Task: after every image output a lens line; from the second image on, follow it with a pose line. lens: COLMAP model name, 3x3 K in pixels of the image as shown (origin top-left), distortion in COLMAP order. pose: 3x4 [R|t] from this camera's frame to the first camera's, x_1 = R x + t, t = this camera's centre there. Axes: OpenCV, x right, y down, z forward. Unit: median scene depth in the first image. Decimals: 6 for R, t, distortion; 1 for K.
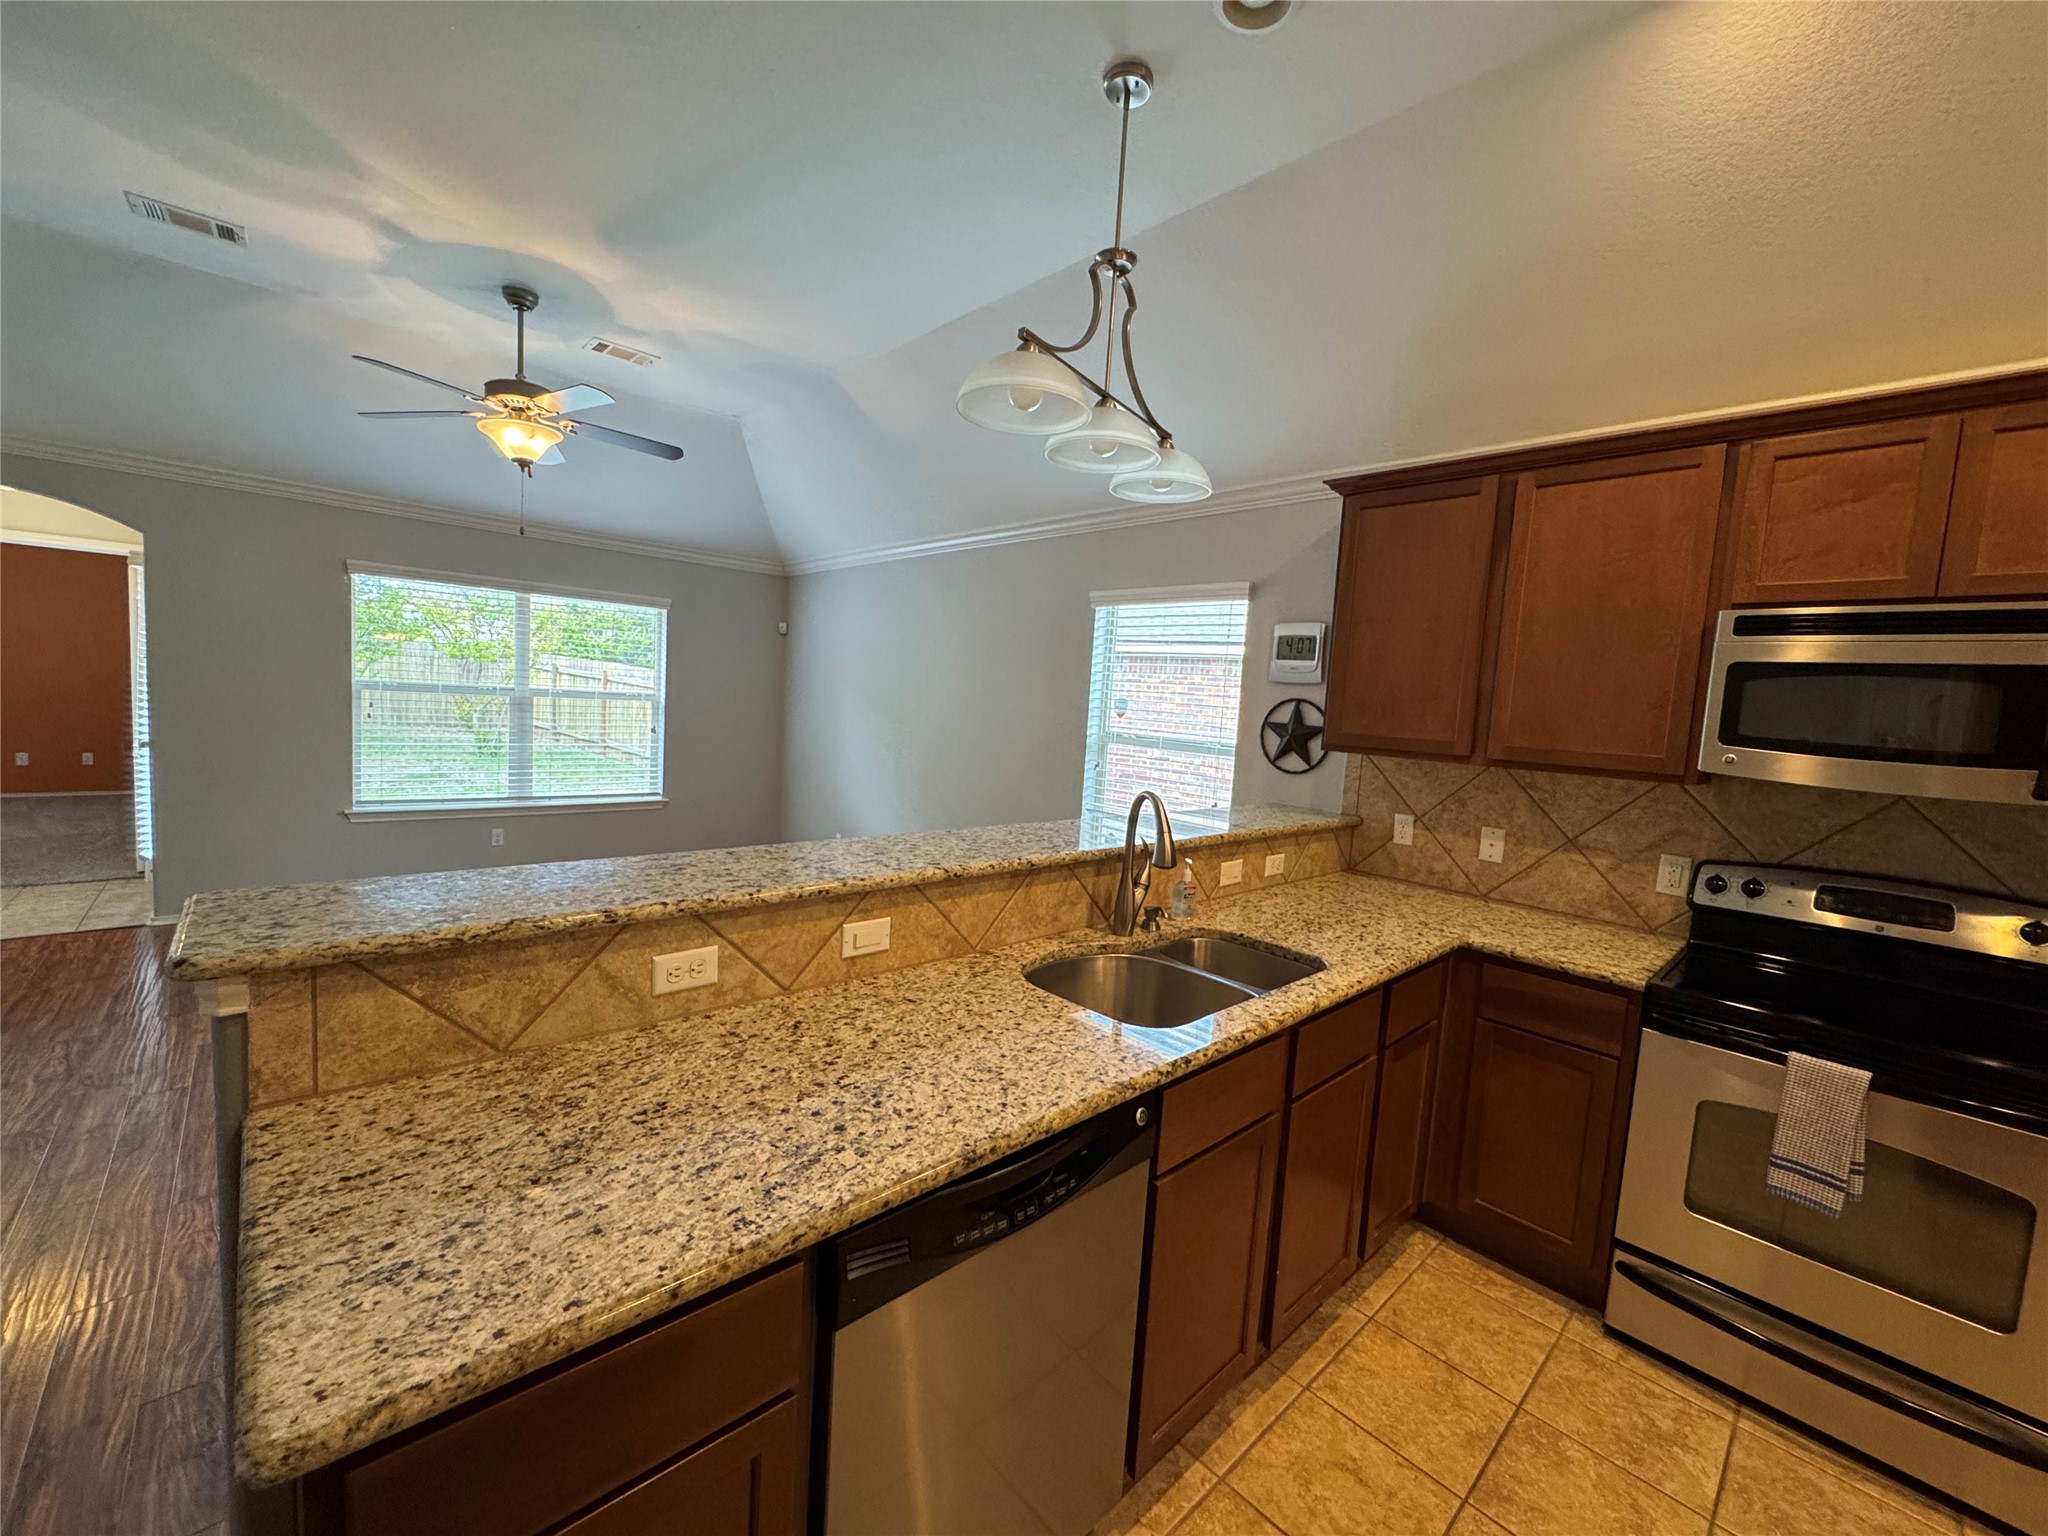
lens RADIAL K [[815.5, 0, 1024.0], [0, 815.5, 768.0], [0, 0, 1]] dist [-0.003163, 0.000056]
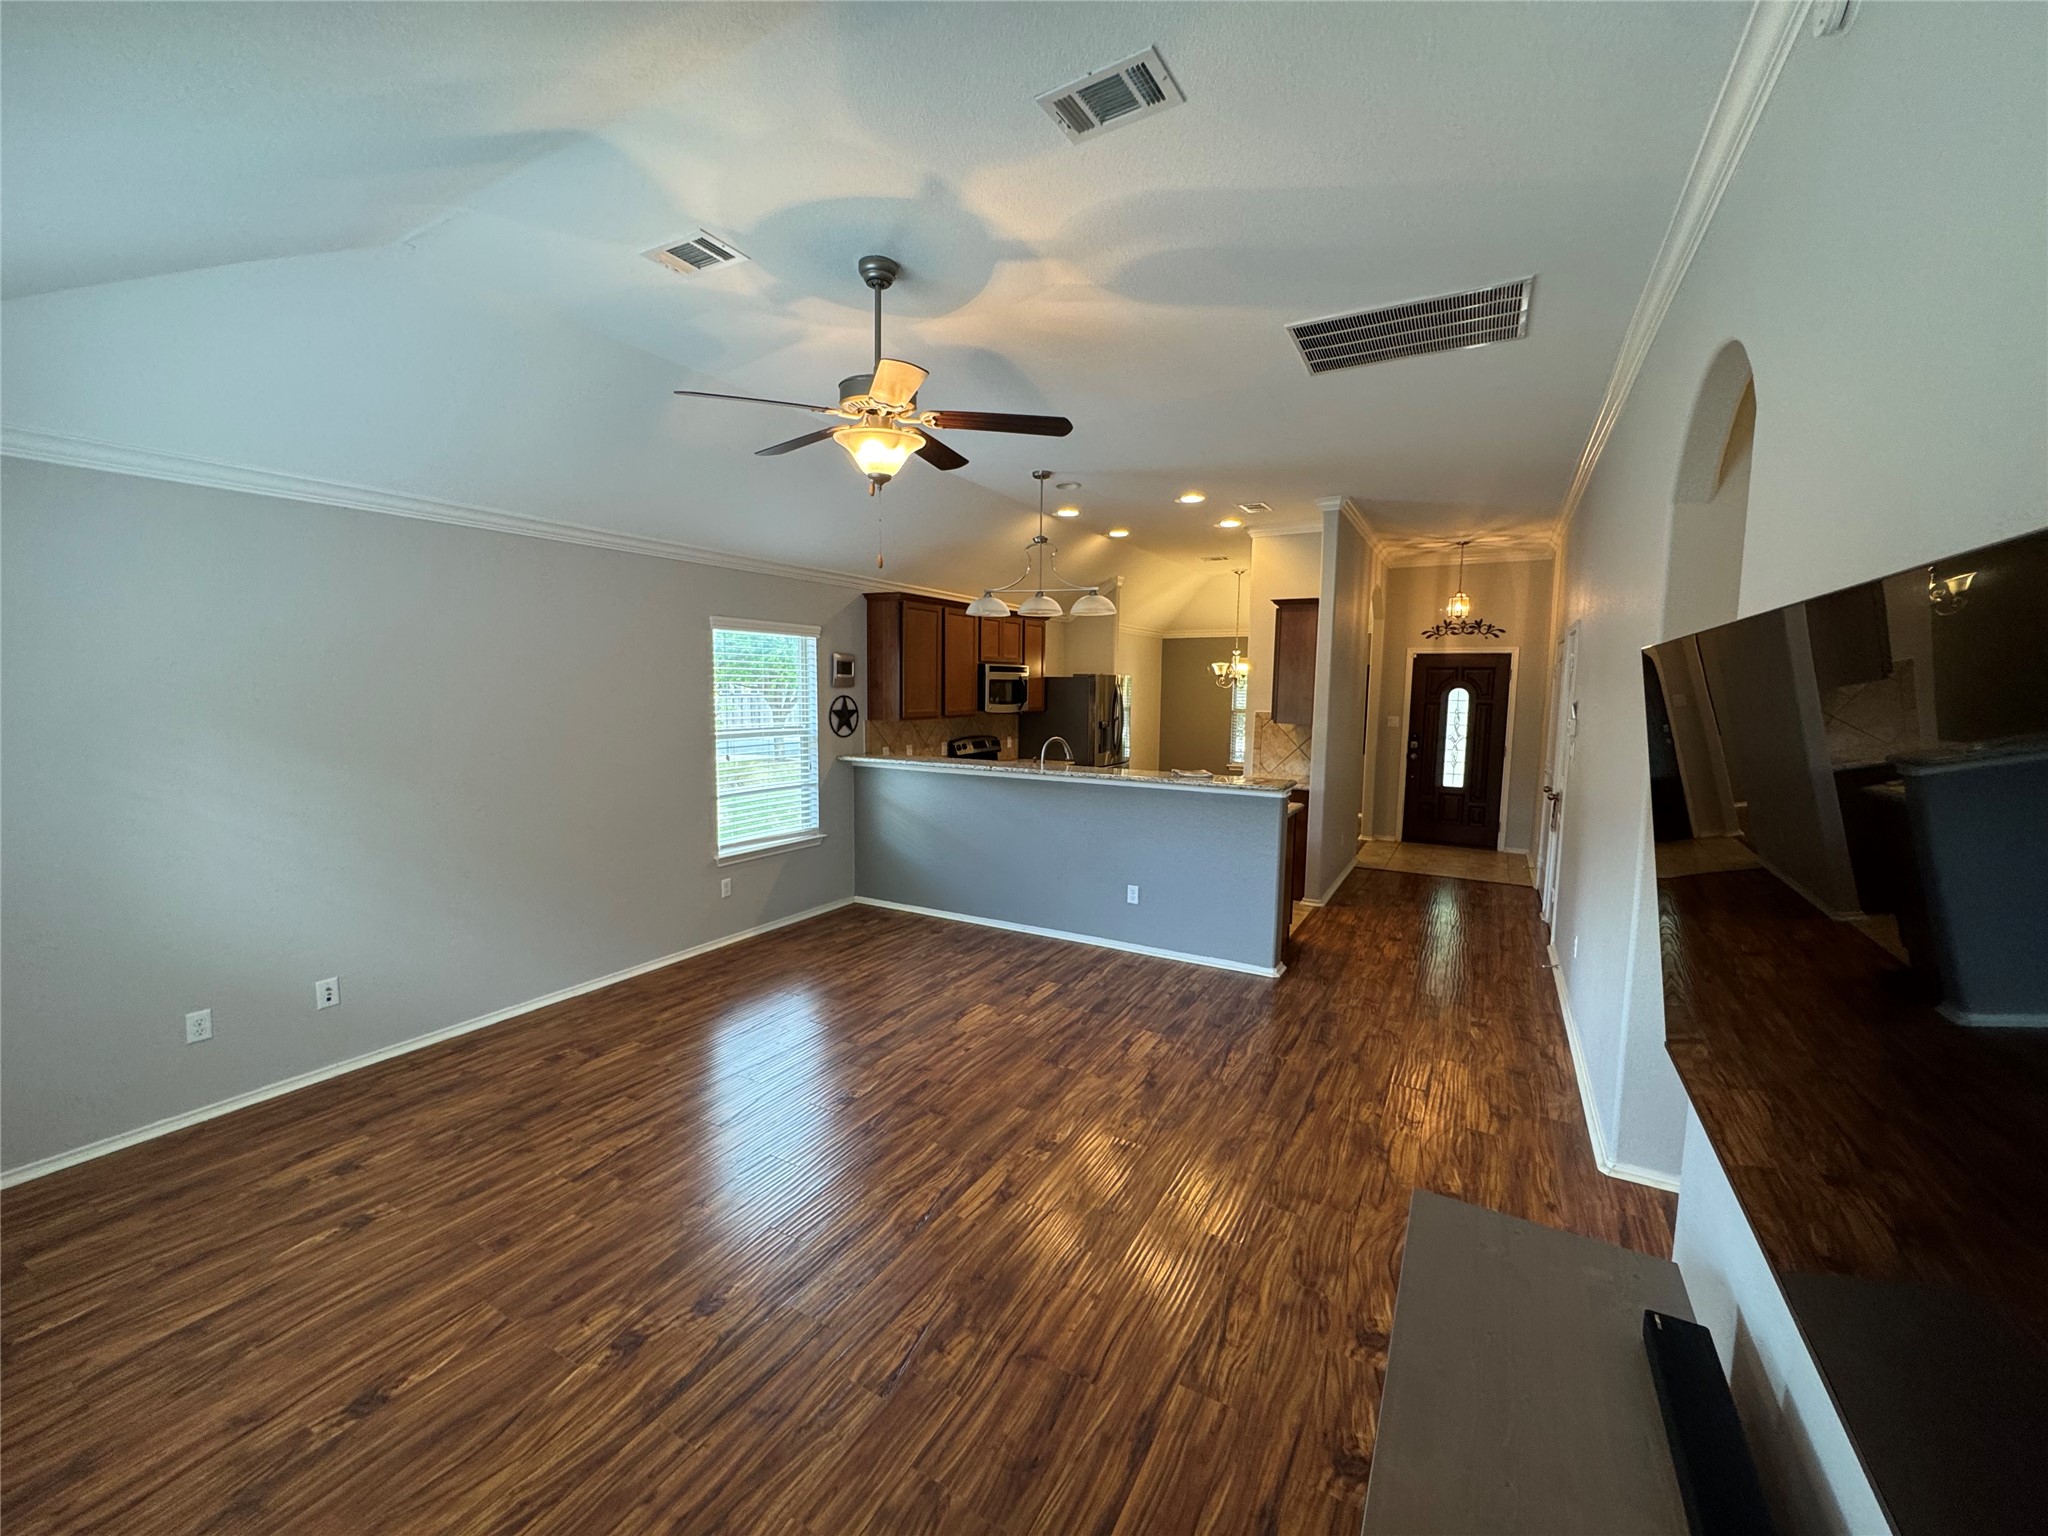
lens RADIAL K [[815.5, 0, 1024.0], [0, 815.5, 768.0], [0, 0, 1]] dist [-0.003163, 0.000056]
pose [[-0.300143, -0.161065, 0.940198, -2.118555], [0.054975, 0.981083, 0.185619, -0.338606], [-0.952309, 0.107400, -0.285611, 1.624774]]
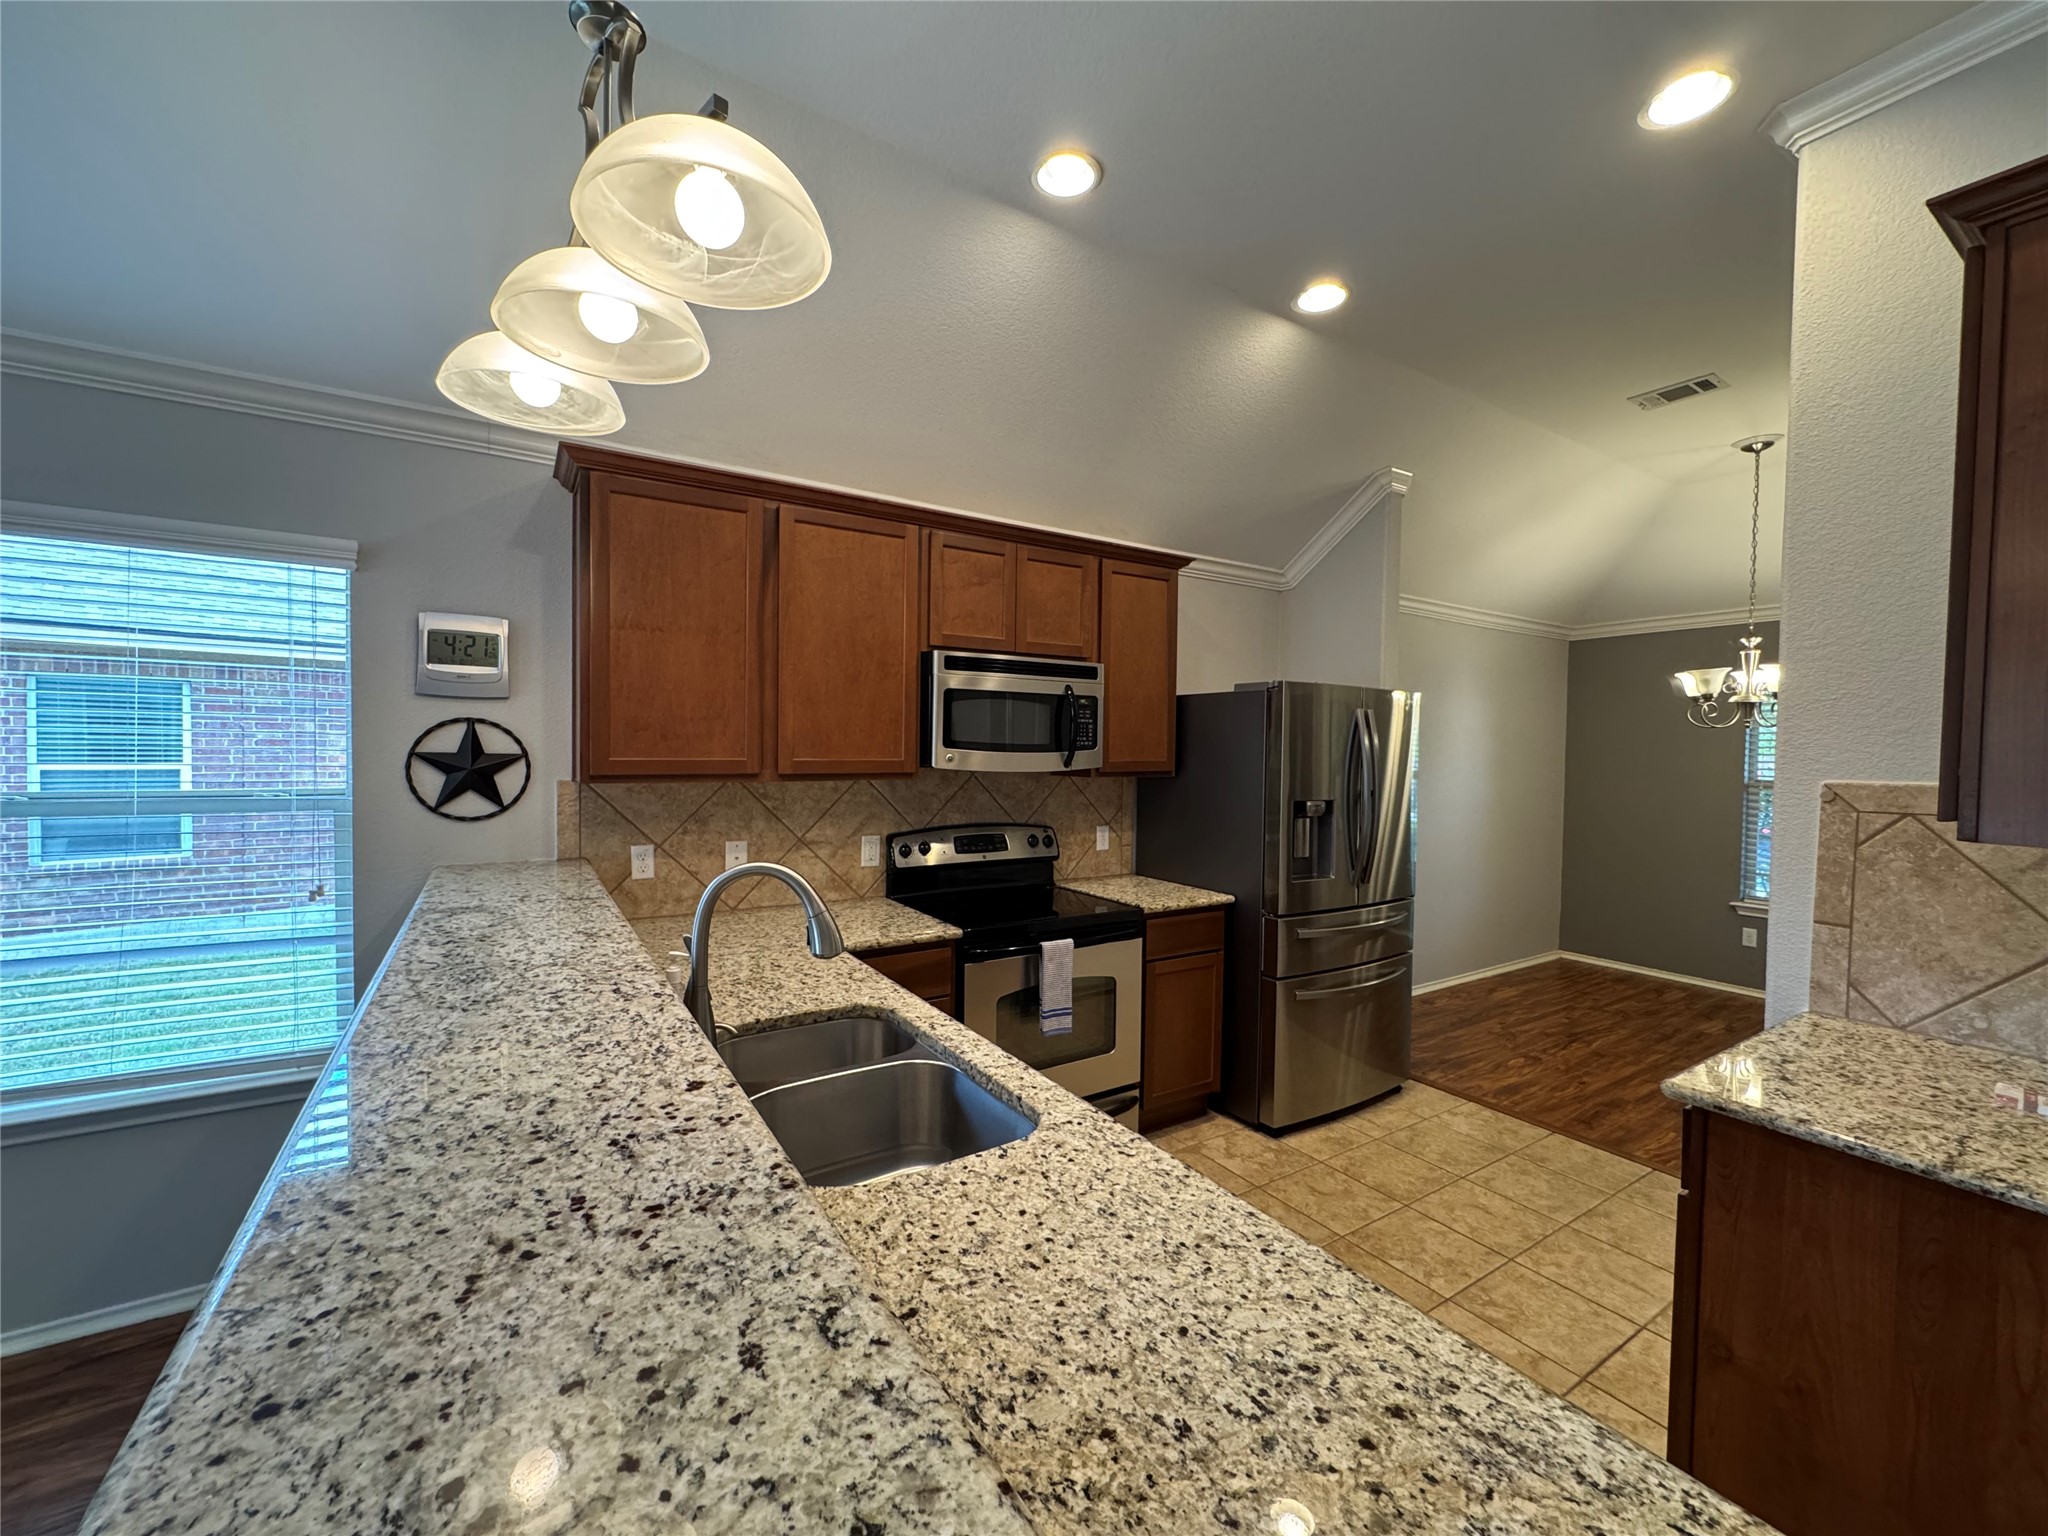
lens RADIAL K [[815.5, 0, 1024.0], [0, 815.5, 768.0], [0, 0, 1]] dist [-0.003163, 0.000056]
pose [[0.183894, -0.085904, 0.979185, -0.412713], [0.084493, 0.993868, 0.071324, -0.071132], [-0.979308, 0.069618, 0.190025, 0.528650]]
